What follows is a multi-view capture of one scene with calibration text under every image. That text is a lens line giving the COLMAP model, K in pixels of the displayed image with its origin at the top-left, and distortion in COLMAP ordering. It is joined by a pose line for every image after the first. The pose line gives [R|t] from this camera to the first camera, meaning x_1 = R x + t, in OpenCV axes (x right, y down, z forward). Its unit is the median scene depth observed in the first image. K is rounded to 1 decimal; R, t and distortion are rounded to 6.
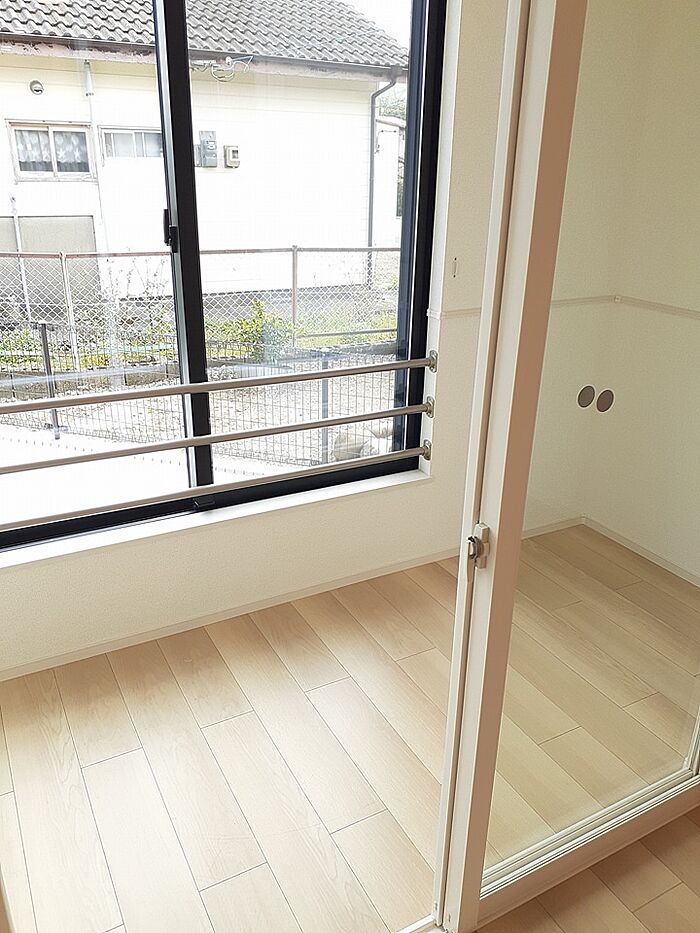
lens RADIAL K [[745.8, 0, 350.0], [0, 745.8, 466.5], [0, 0, 1]] dist [-0.010049, -0.007419]
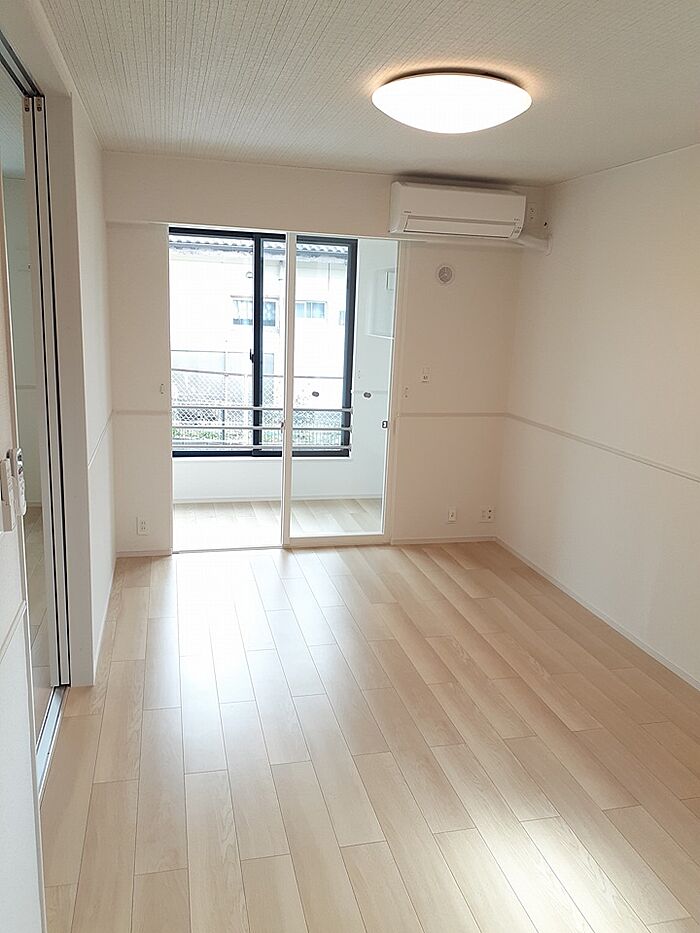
lens RADIAL K [[745.8, 0, 350.0], [0, 745.8, 466.5], [0, 0, 1]] dist [-0.010049, -0.007419]
pose [[0.965243, 0.072220, -0.251179, 0.417187], [-0.117892, 0.978047, -0.171832, 0.268469], [0.233255, 0.195471, 0.952567, -0.755694]]
